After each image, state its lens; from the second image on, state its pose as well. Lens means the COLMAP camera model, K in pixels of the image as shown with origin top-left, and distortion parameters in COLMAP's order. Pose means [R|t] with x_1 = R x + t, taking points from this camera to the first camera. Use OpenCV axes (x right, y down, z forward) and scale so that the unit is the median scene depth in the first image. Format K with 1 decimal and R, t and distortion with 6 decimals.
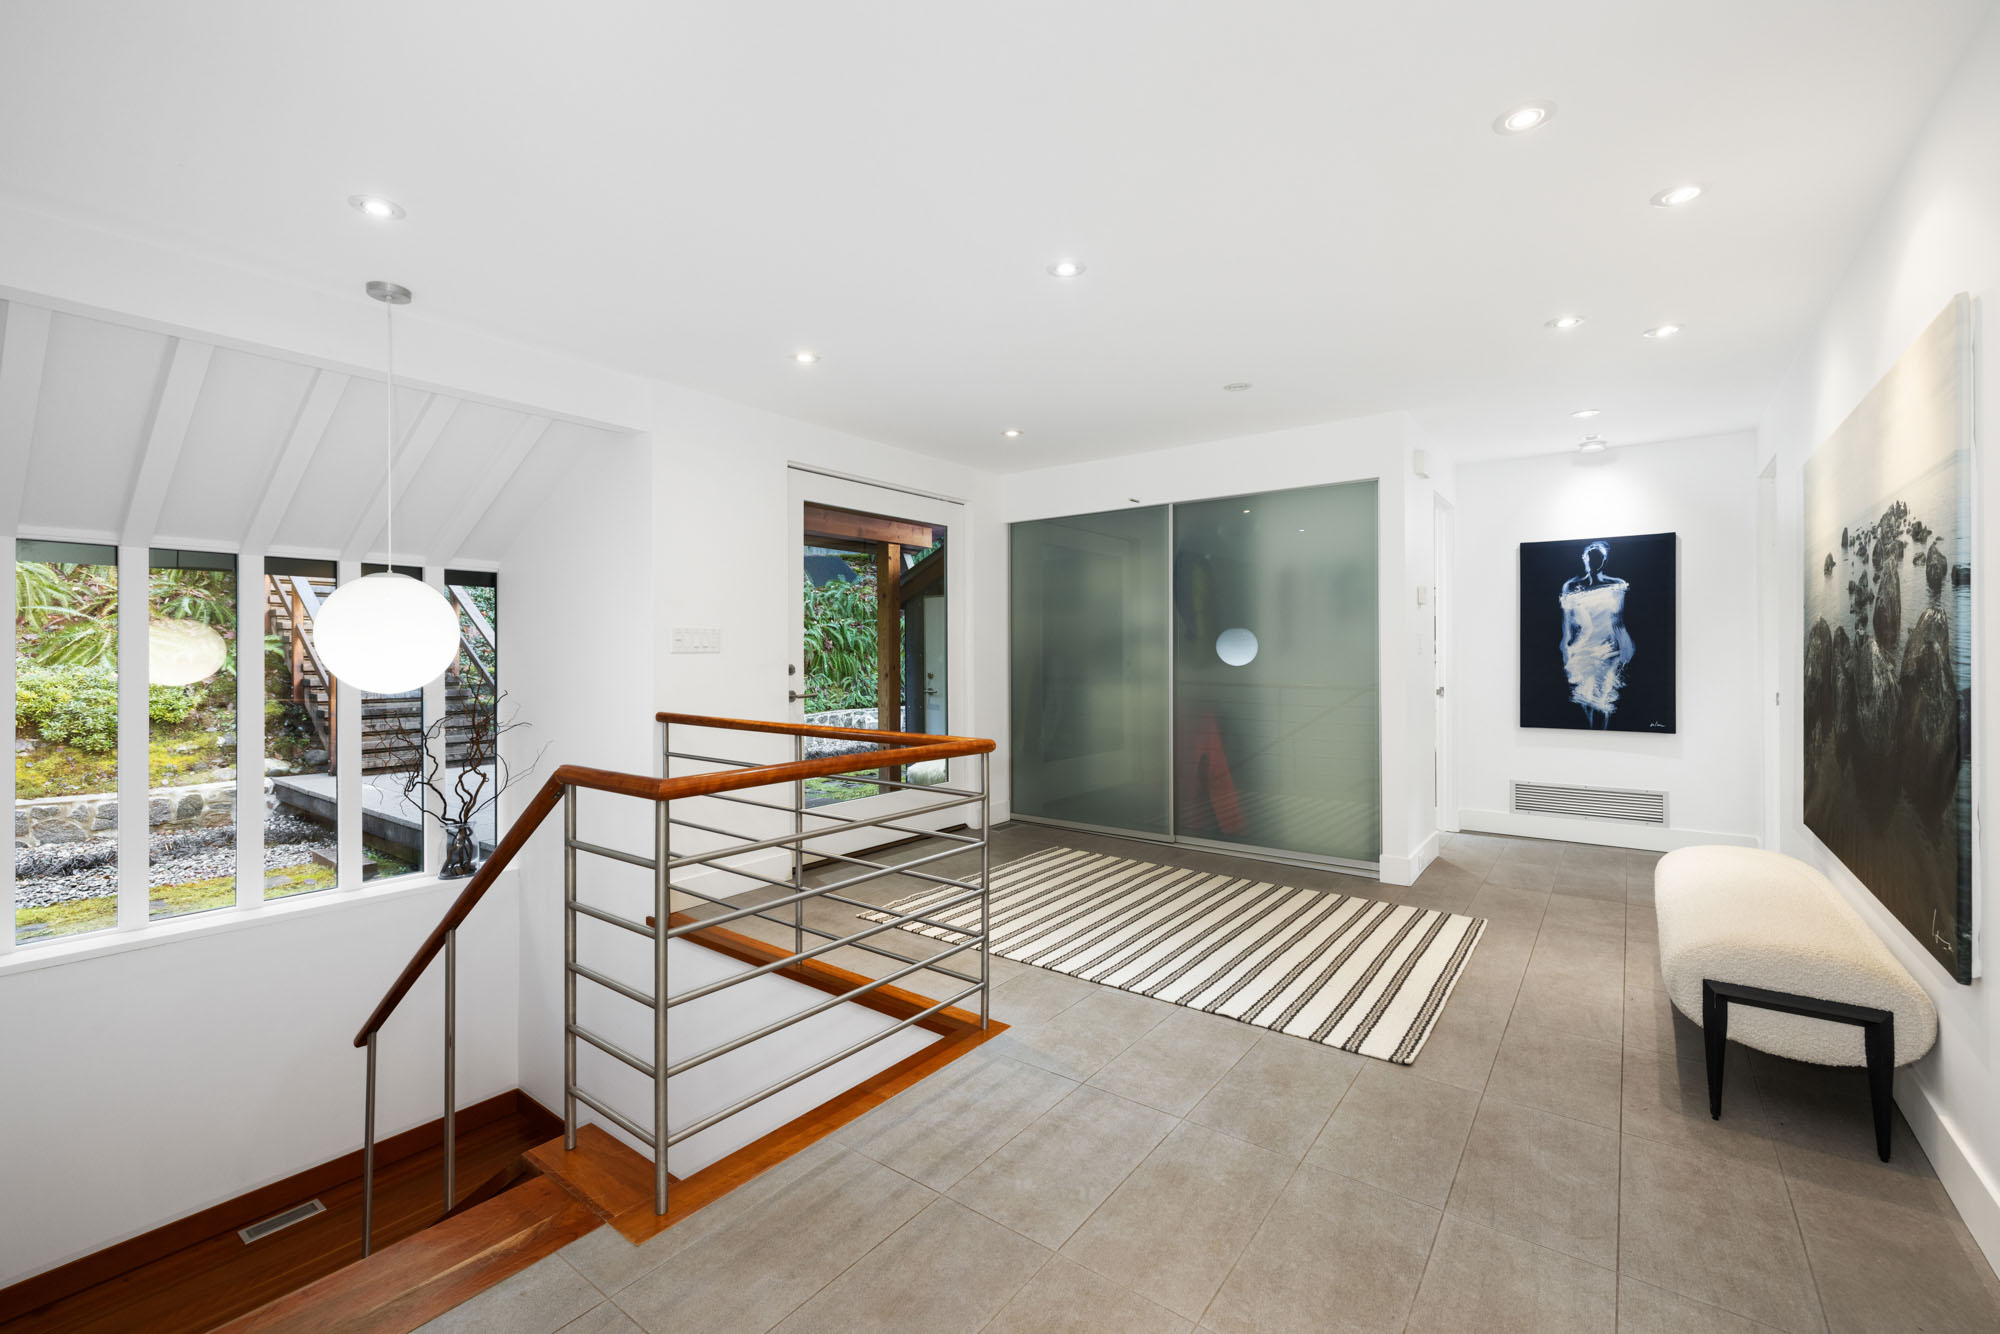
lens RADIAL K [[844.0, 0, 996.5], [0, 844.0, 658.2], [0, 0, 1]] dist [0.000357, -0.000041]
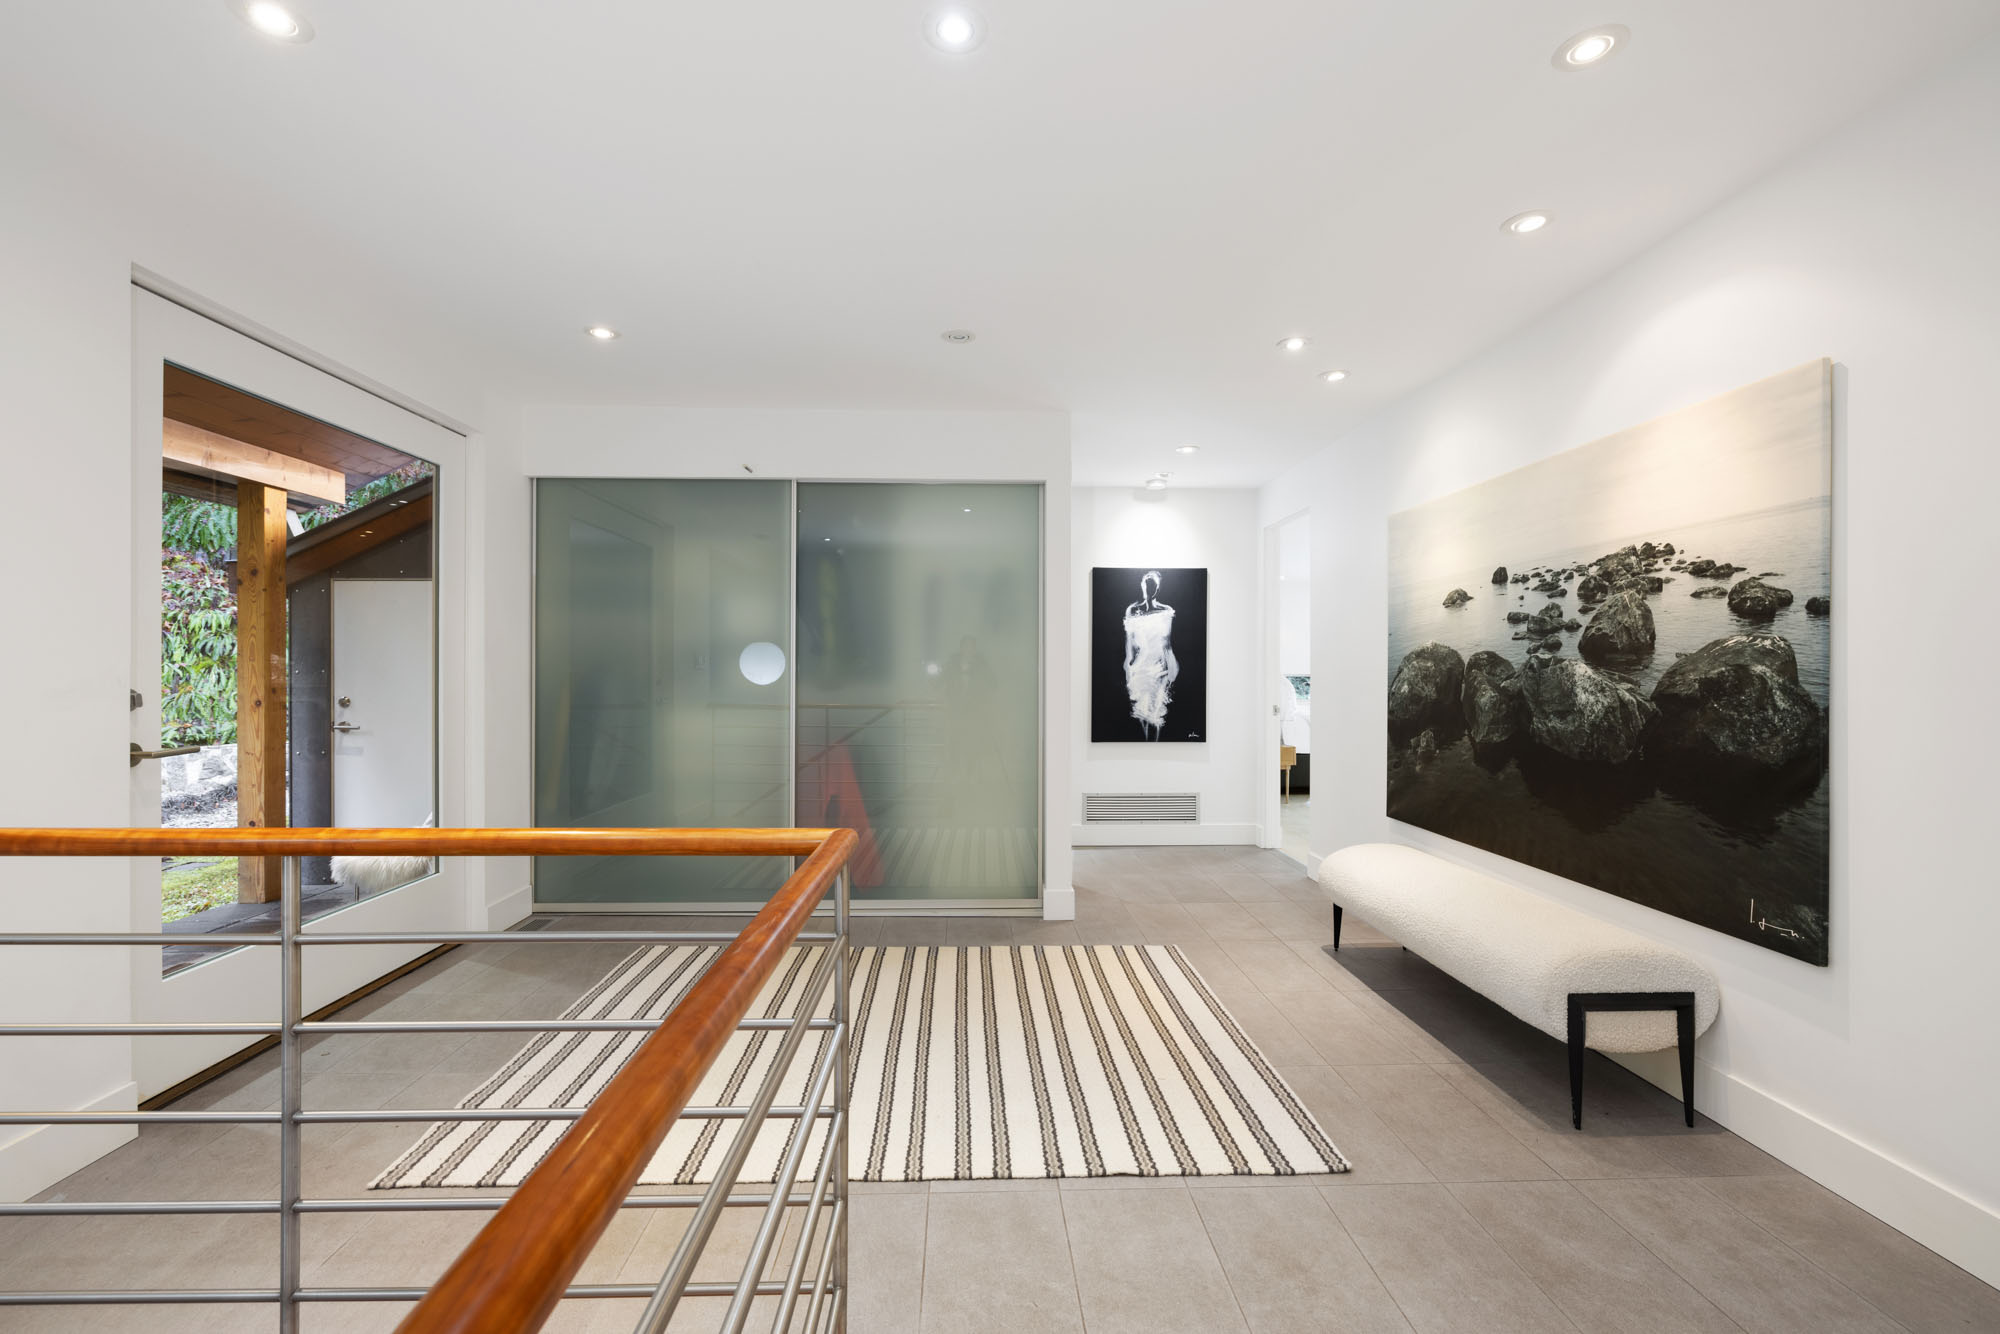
lens RADIAL K [[844.0, 0, 996.8], [0, 844.0, 671.7], [0, 0, 1]] dist [0.000357, -0.000041]
pose [[0.774824, 0.004864, 0.632159, -0.145684], [-0.002258, 0.999985, -0.004927, -0.000810], [-0.632173, 0.002390, 0.774823, 0.275414]]
